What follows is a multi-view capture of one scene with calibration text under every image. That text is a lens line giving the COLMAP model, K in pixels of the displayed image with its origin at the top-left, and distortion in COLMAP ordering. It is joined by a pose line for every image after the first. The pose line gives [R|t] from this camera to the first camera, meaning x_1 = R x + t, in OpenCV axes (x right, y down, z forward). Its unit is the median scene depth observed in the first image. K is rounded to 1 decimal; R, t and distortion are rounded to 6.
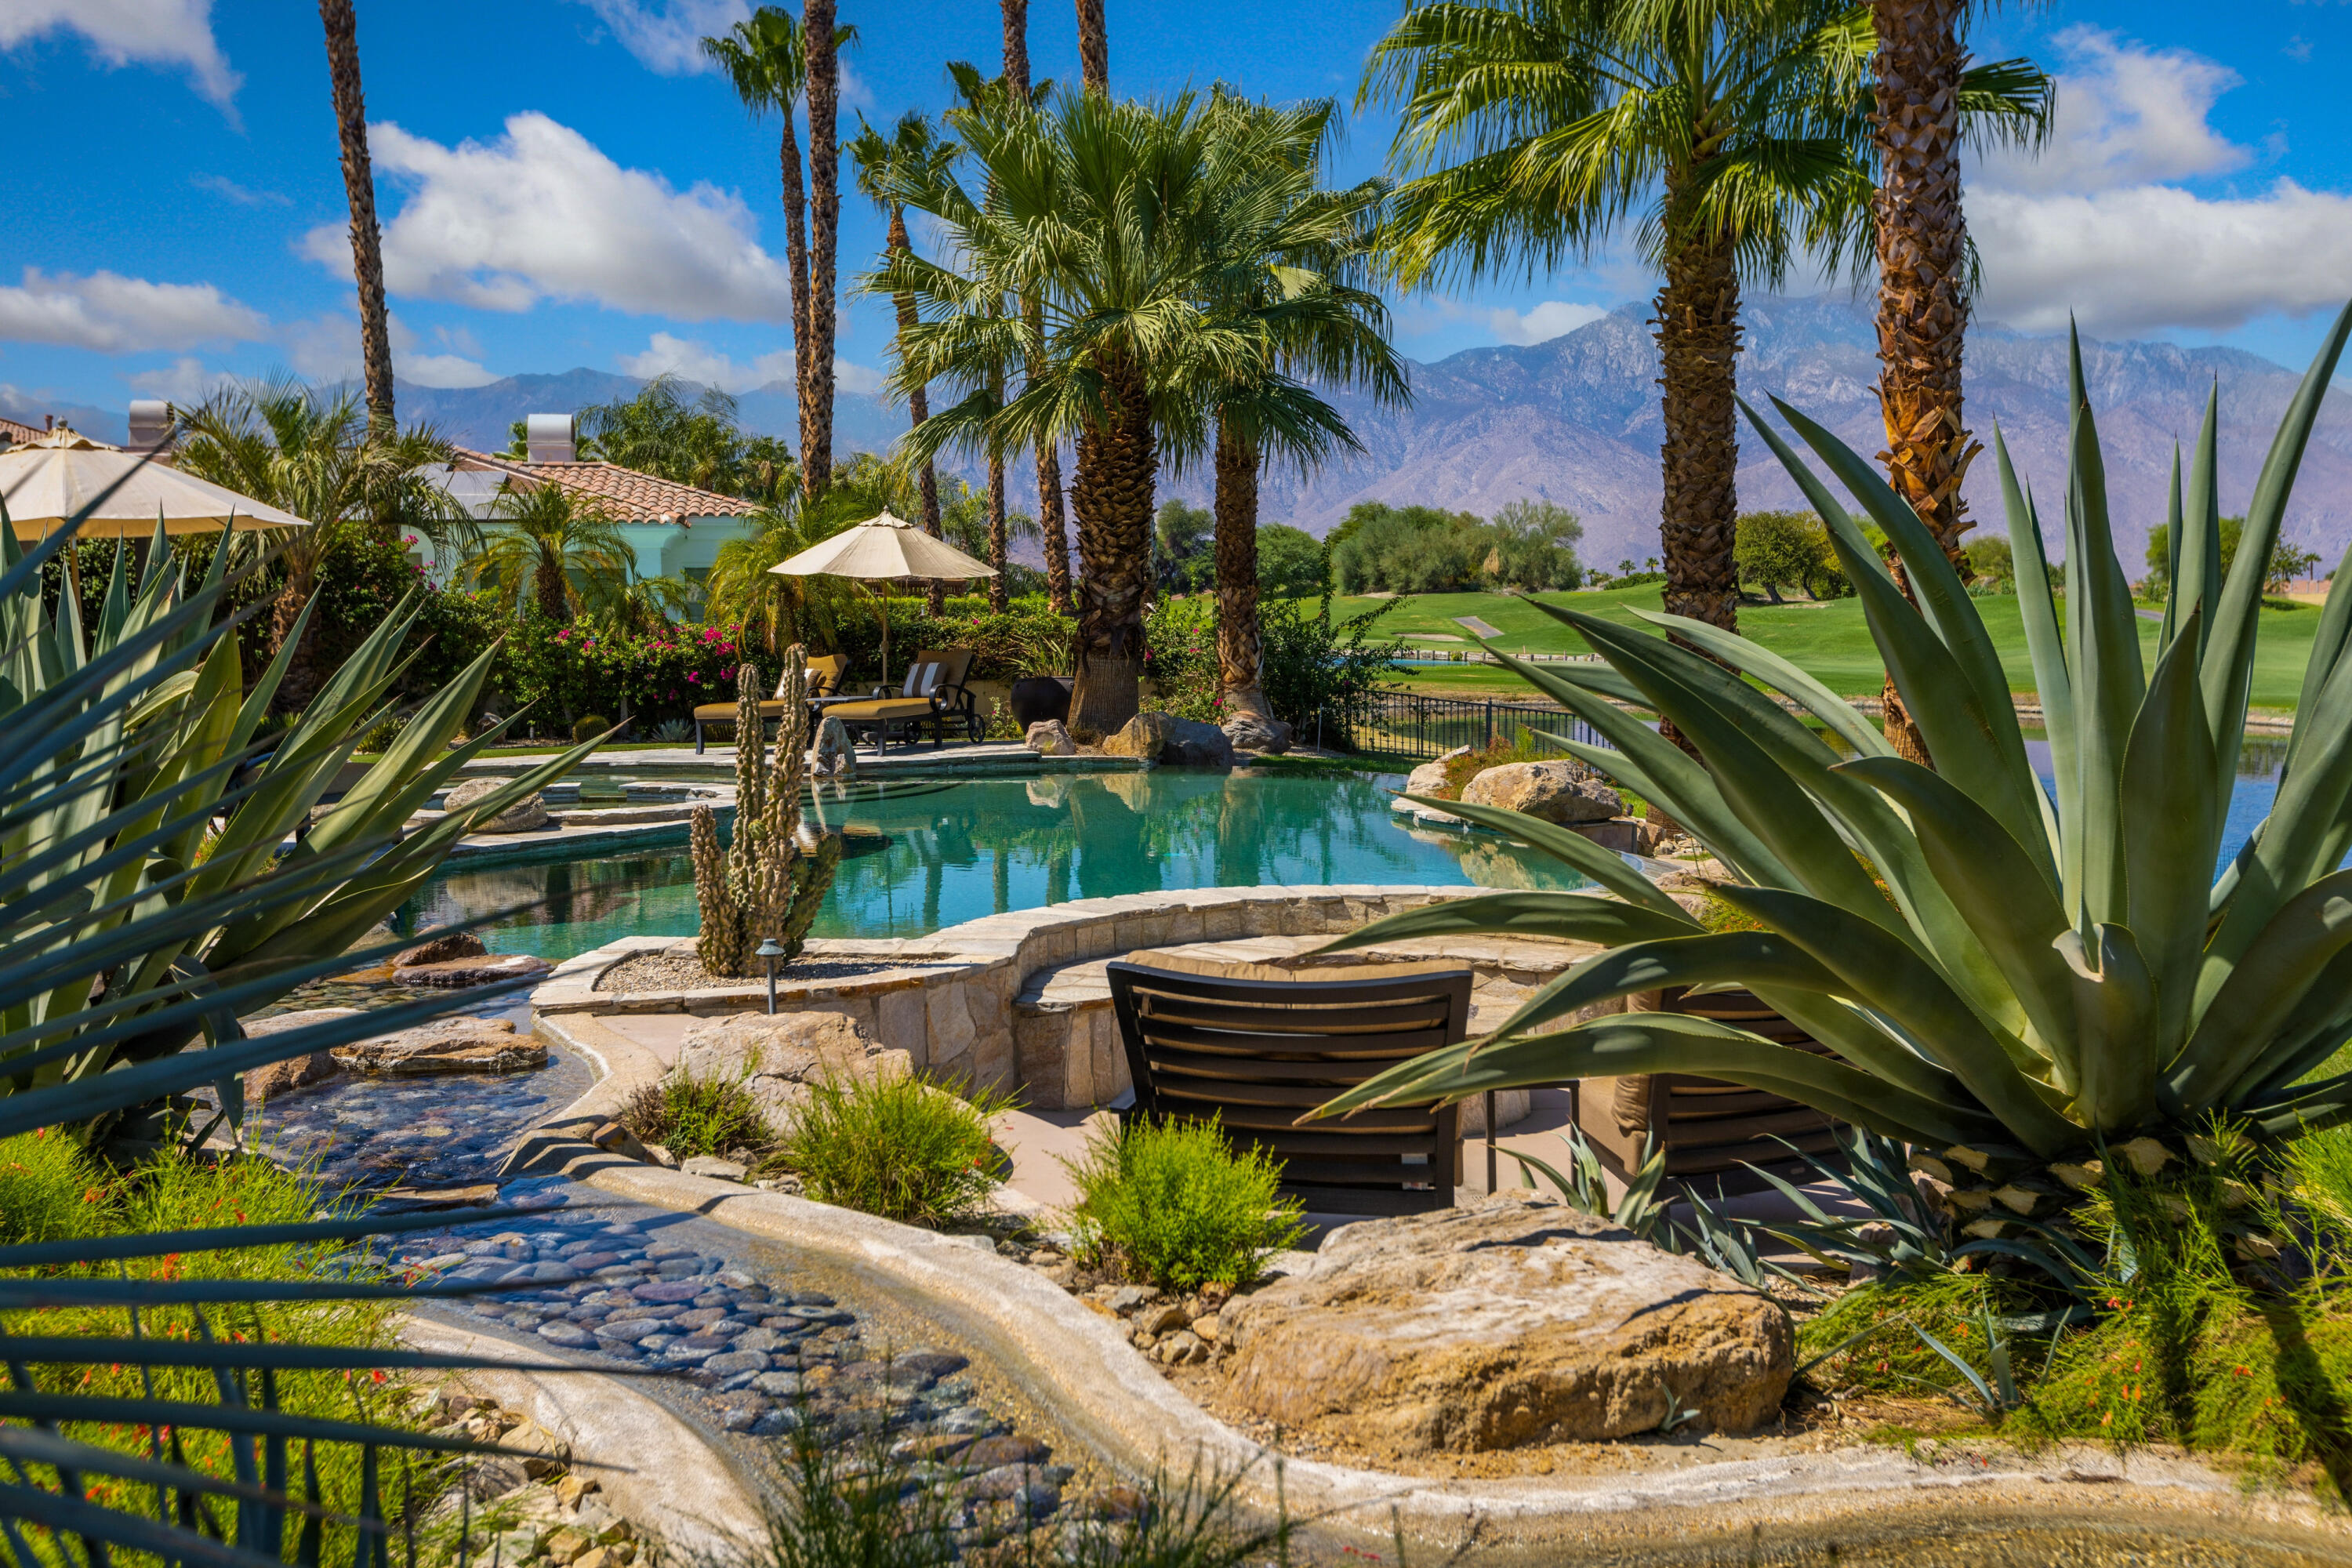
lens RADIAL K [[2378.4, 0, 1177.5], [0, 2378.4, 779.6], [0, 0, 1]] dist [-0.014725, 0.000000]
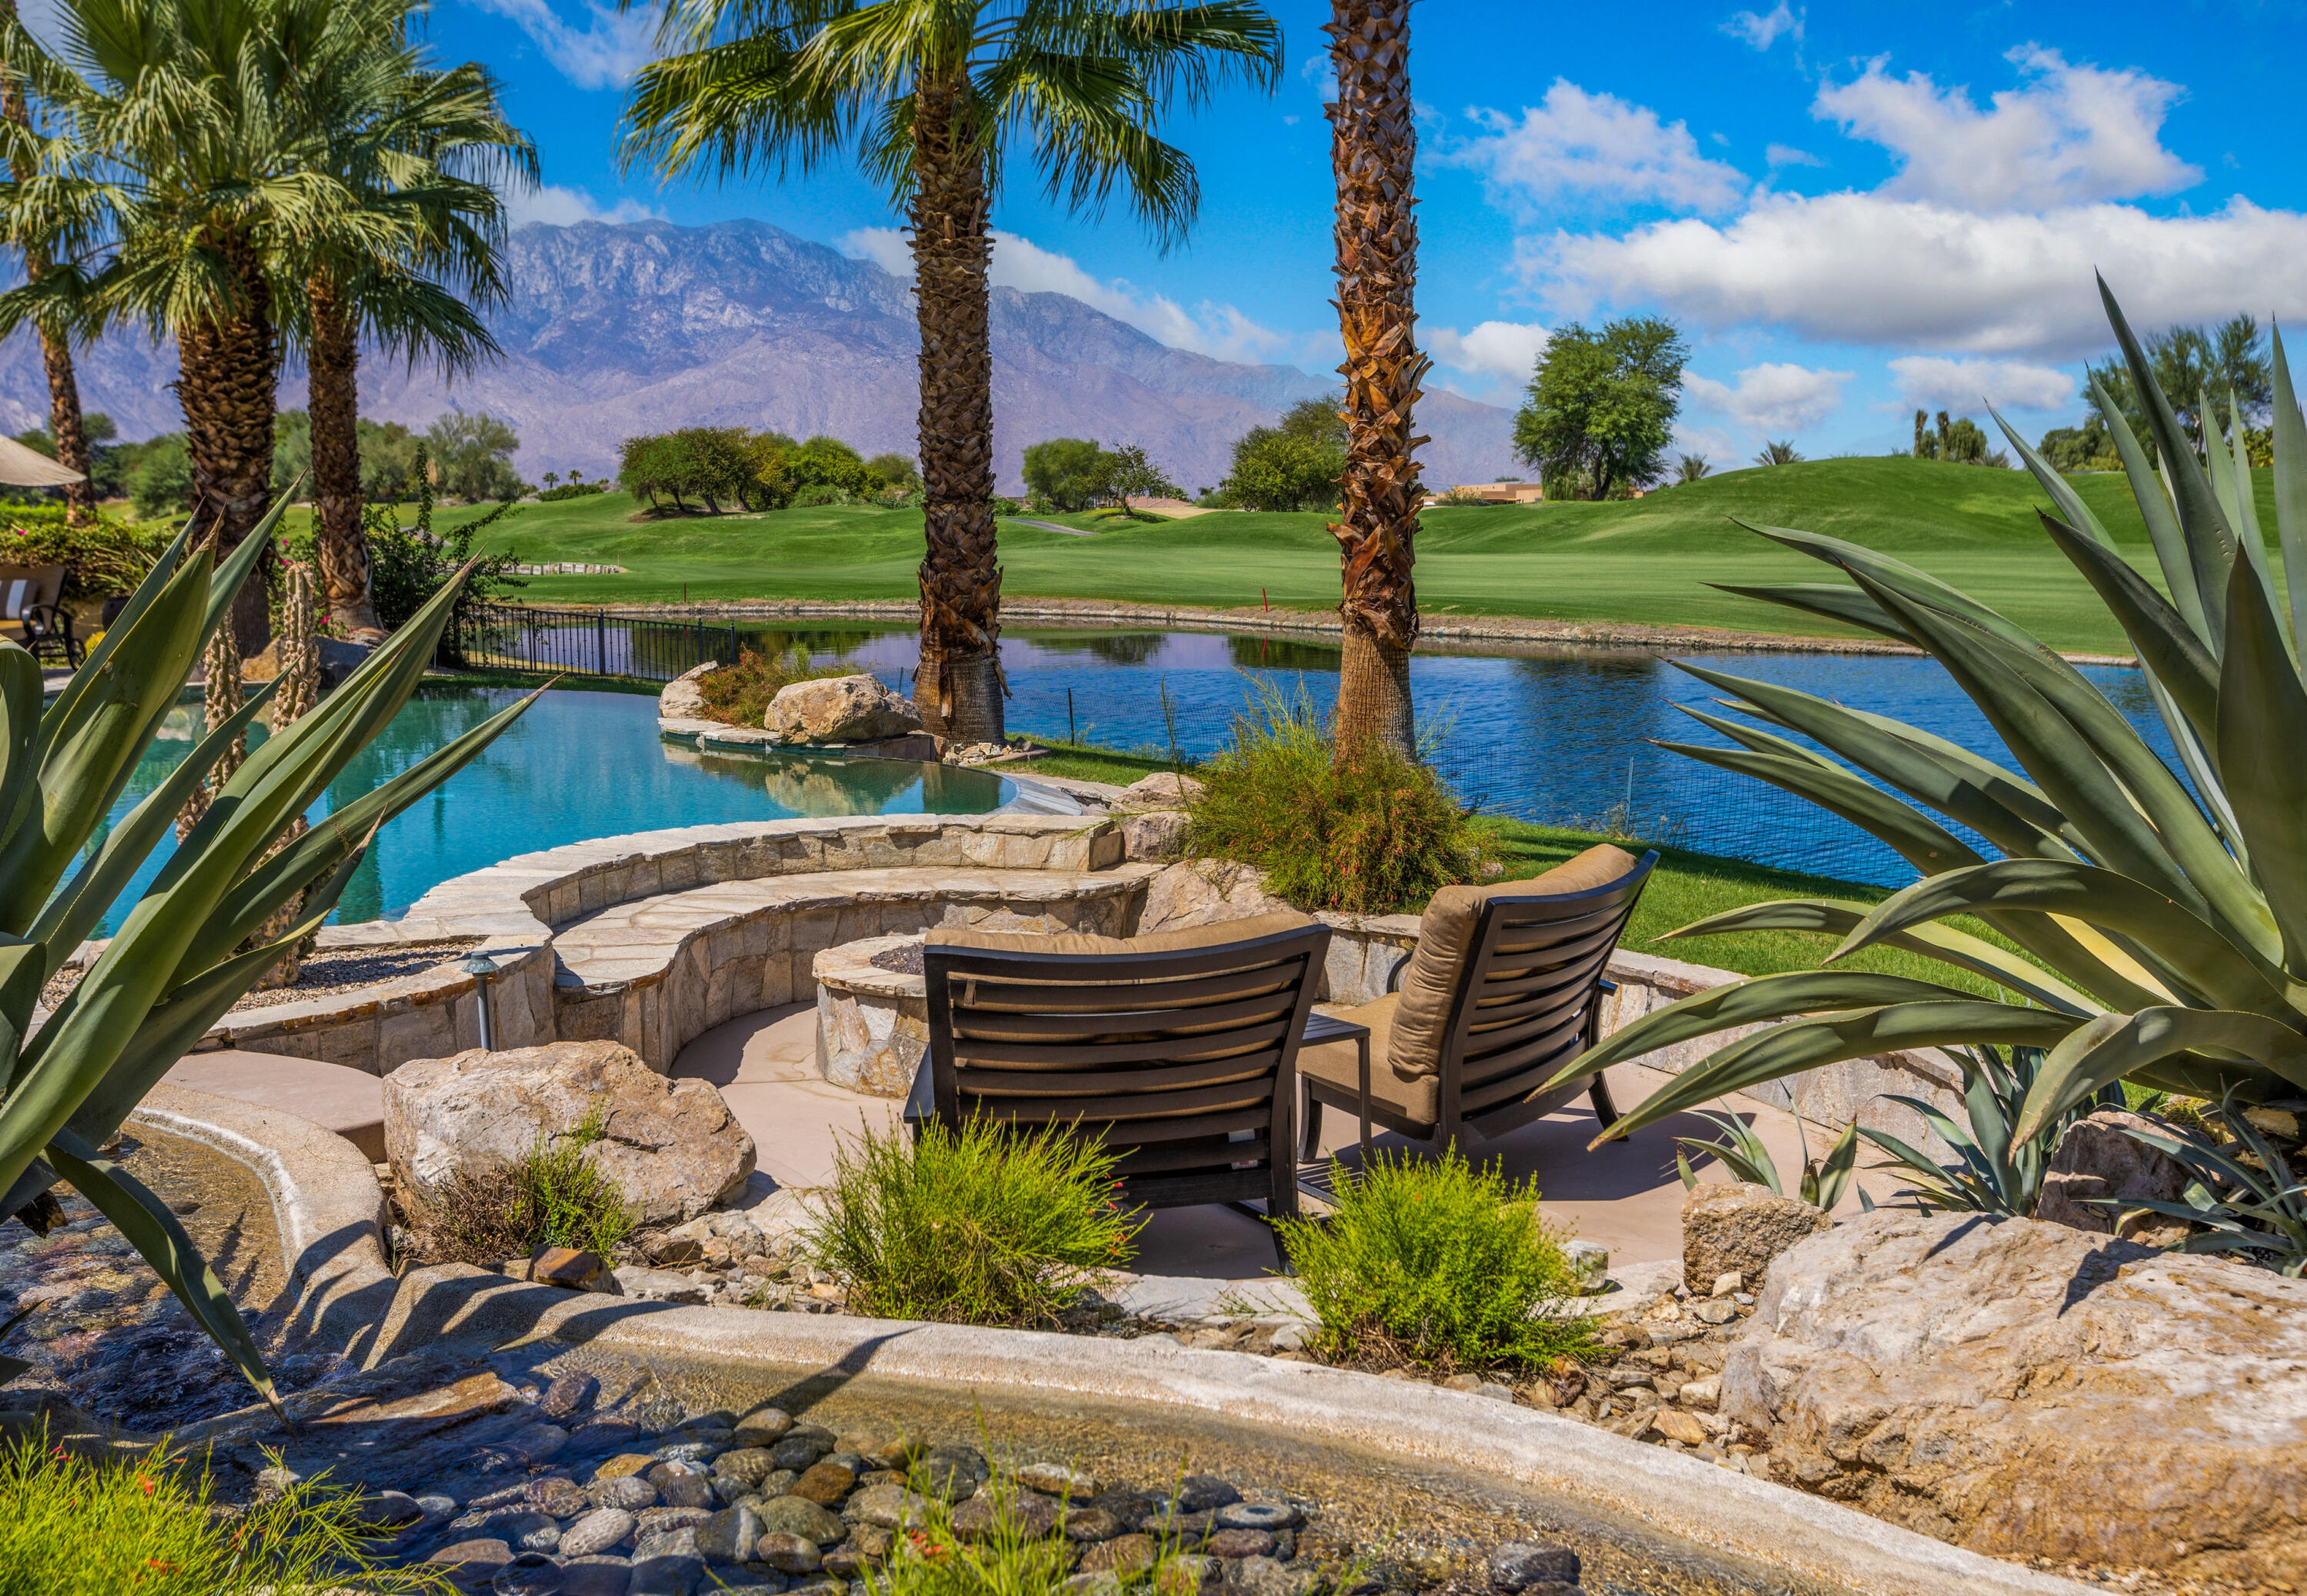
lens RADIAL K [[2201.5, 0, 1153.3], [0, 2201.5, 799.5], [0, 0, 1]] dist [-0.004672, 0.000000]
pose [[0.891029, -0.054062, 0.450716, -0.107170], [0.029289, 0.997661, 0.061763, -0.007040], [-0.453000, -0.041831, 0.890528, 0.099153]]
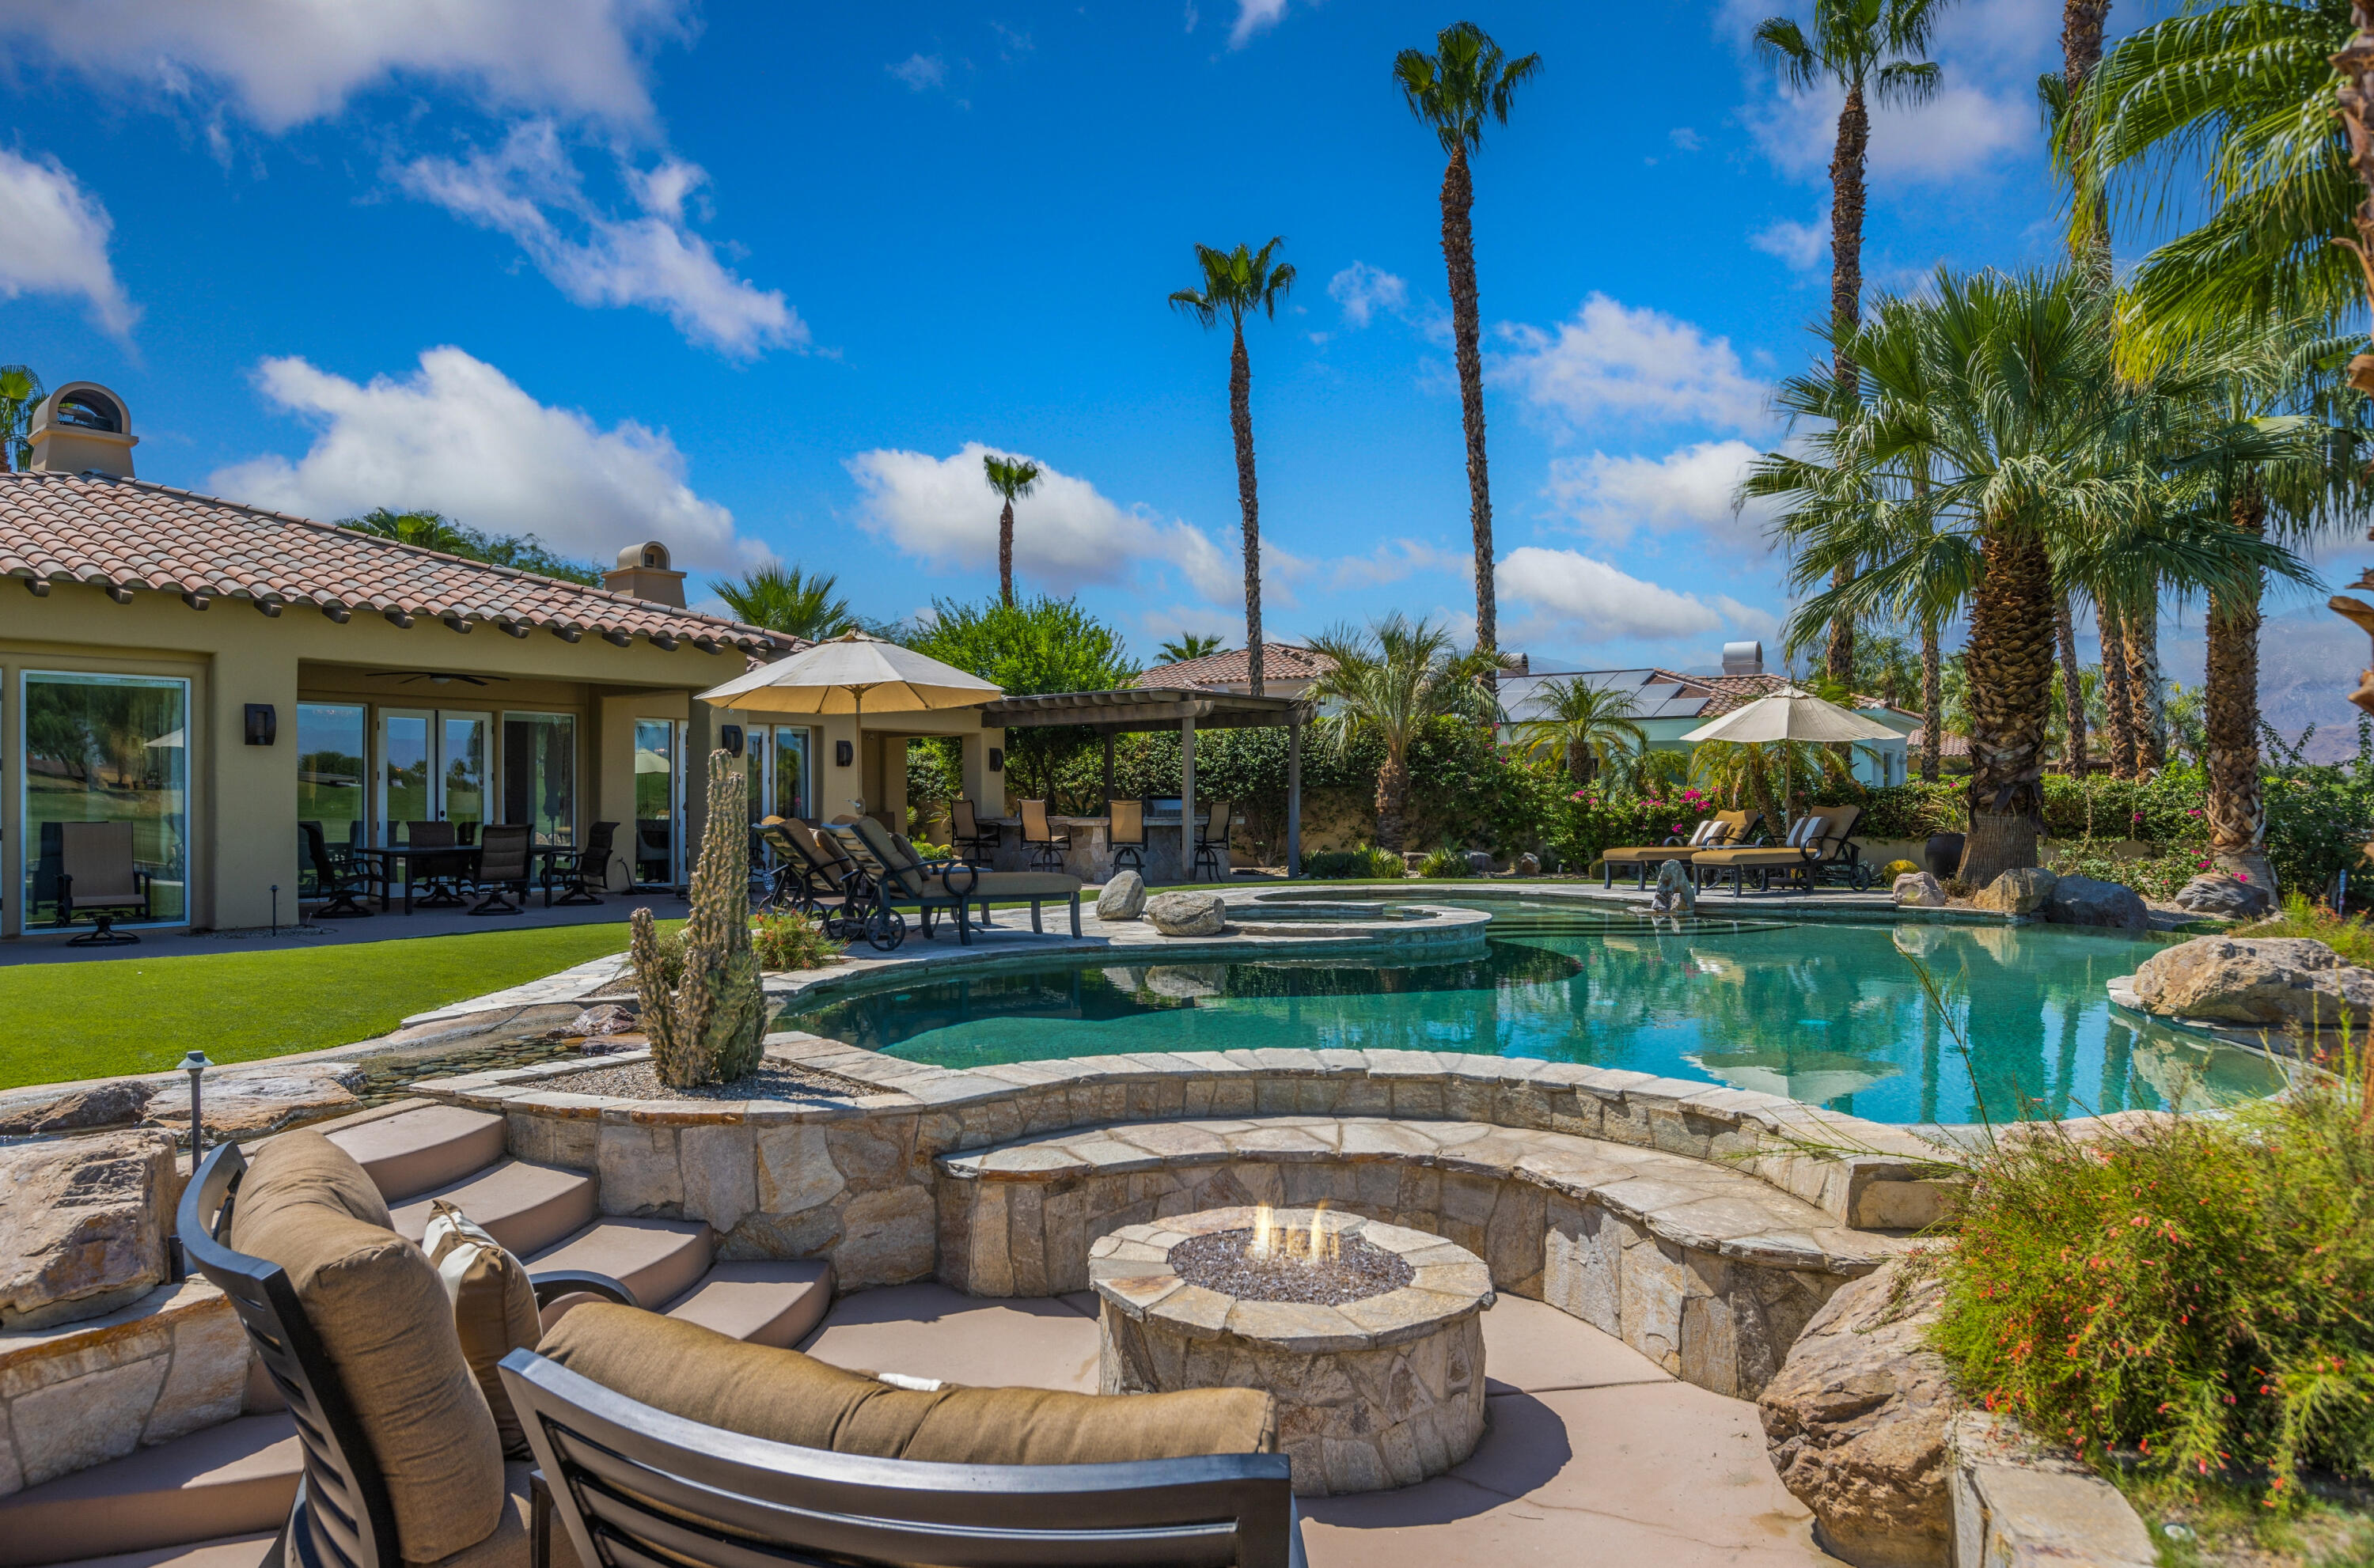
lens RADIAL K [[1479.5, 0, 1140.9], [0, 1479.5, 777.8], [0, 0, 1]] dist [0.004526, 0.000827]
pose [[0.708448, -0.006062, -0.705737, 0.173327], [-0.054131, 0.996551, -0.062900, -0.007152], [0.703684, 0.082764, 0.705677, 0.308669]]
